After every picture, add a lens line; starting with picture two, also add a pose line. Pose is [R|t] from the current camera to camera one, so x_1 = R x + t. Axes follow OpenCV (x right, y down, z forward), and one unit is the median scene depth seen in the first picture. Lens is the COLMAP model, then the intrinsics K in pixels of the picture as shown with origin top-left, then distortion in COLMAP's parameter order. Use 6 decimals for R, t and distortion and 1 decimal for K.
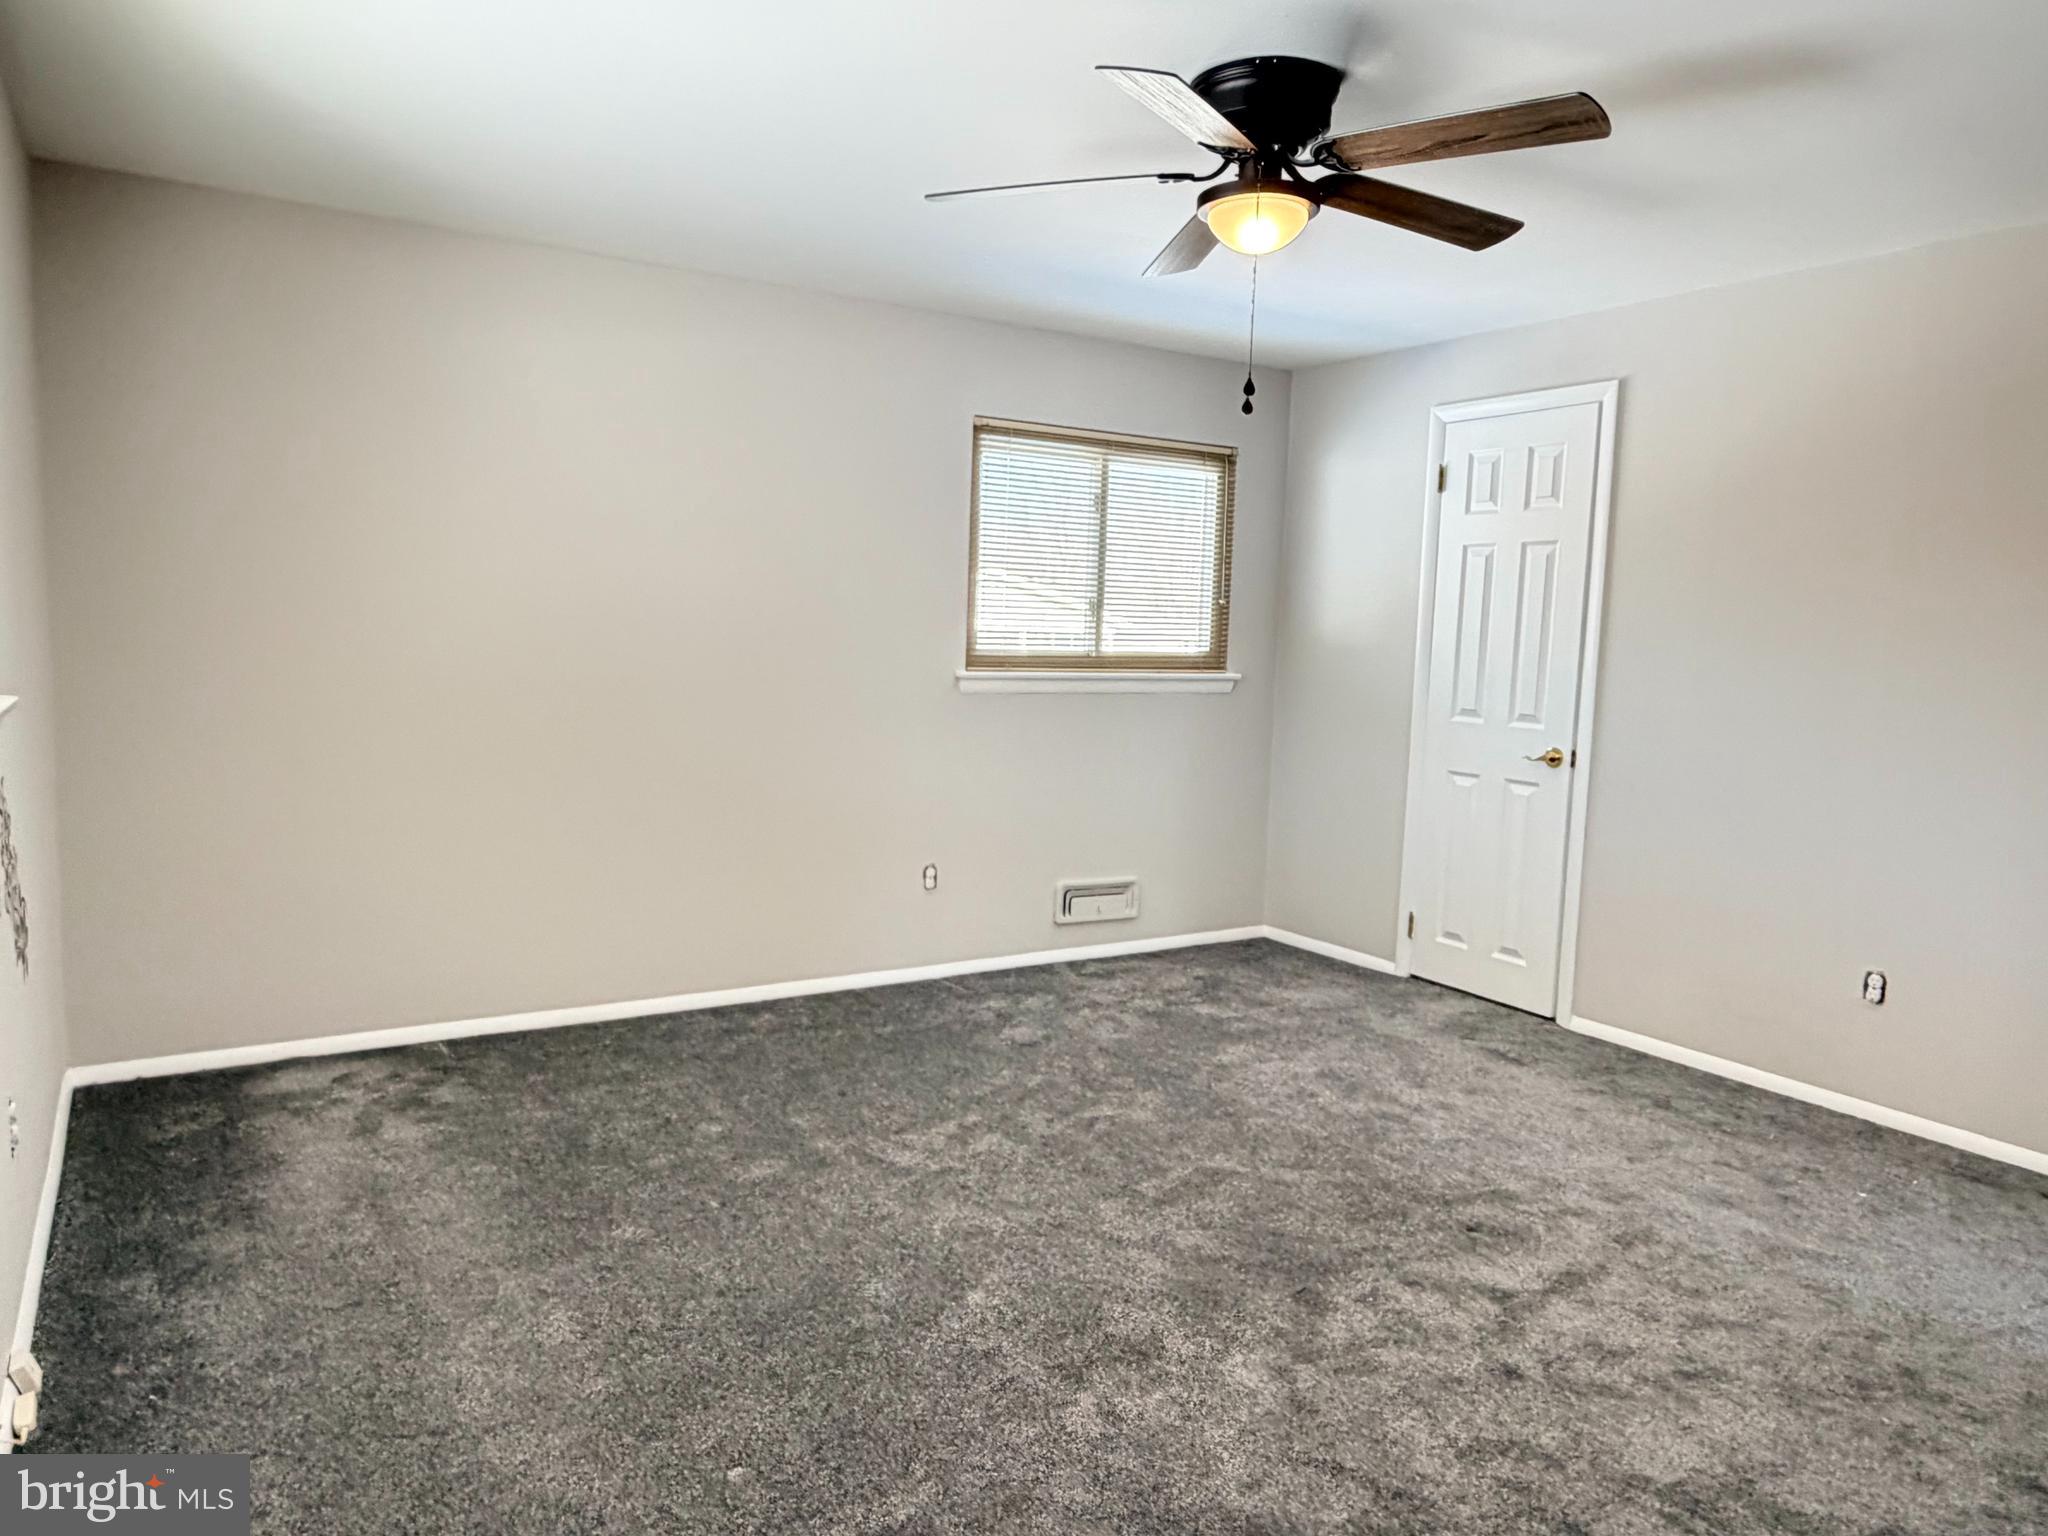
lens RADIAL K [[1366.3, 0, 1024.0], [0, 1366.3, 768.0], [0, 0, 1]] dist [0.022091, -0.001522]
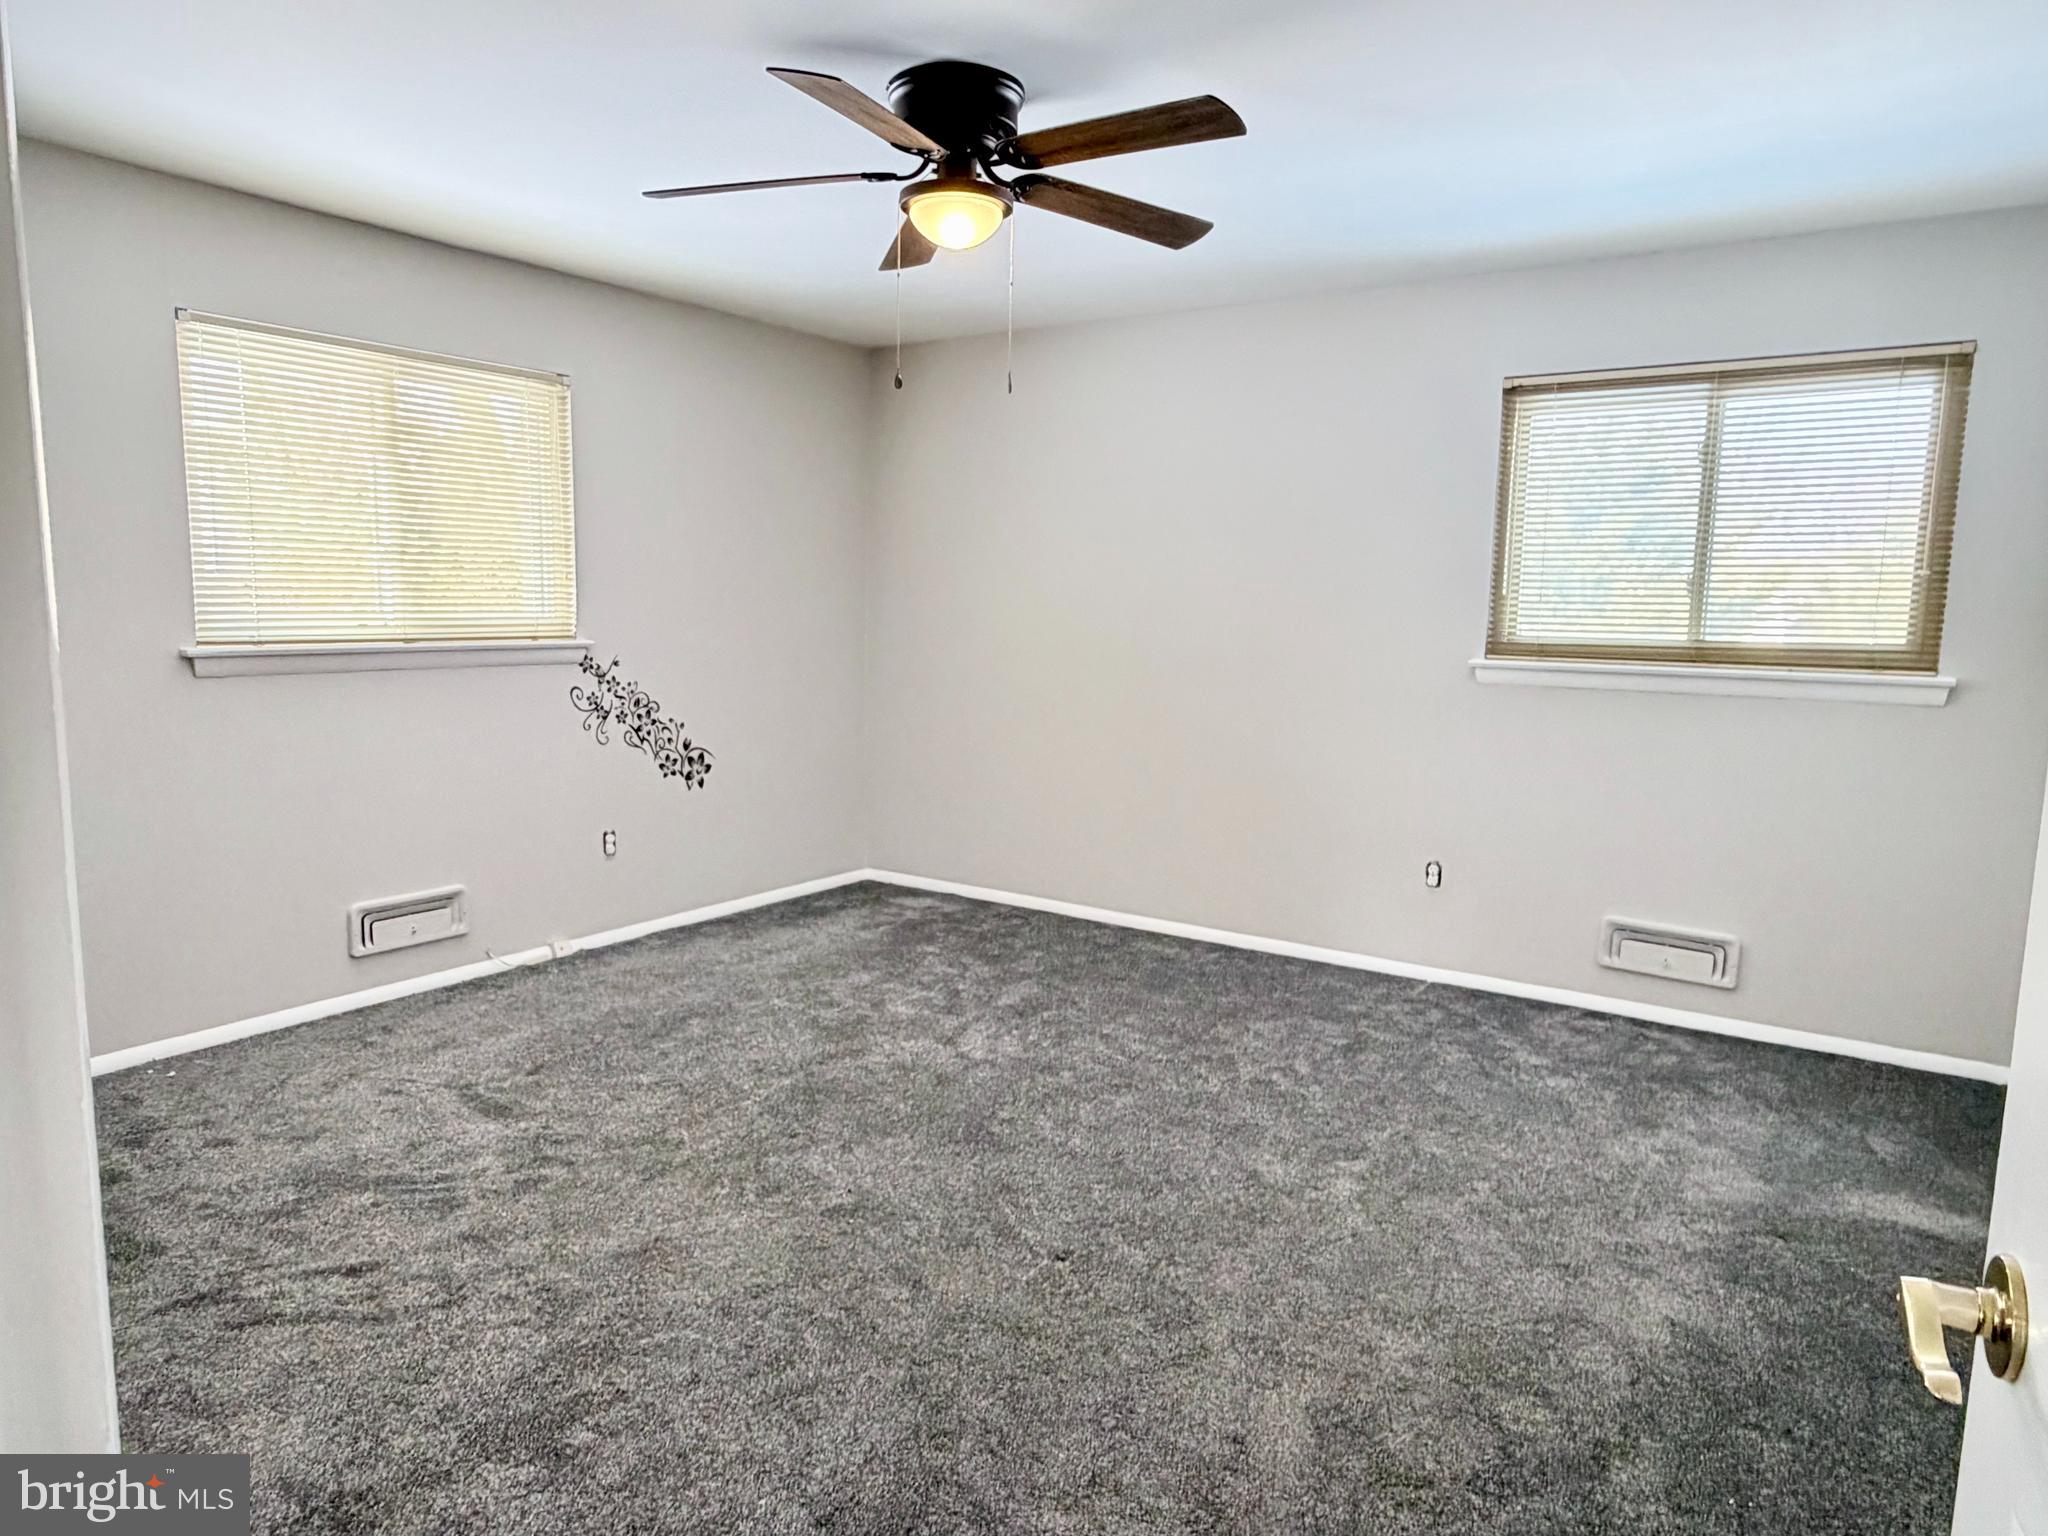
lens RADIAL K [[1339.7, 0, 1024.0], [0, 1339.7, 768.0], [0, 0, 1]] dist [0.000506, 0.000290]
pose [[0.383167, 0.101709, -0.918062, 0.670535], [-0.093054, 0.993113, 0.071186, -0.033623], [0.918980, 0.058154, 0.389993, 0.366680]]
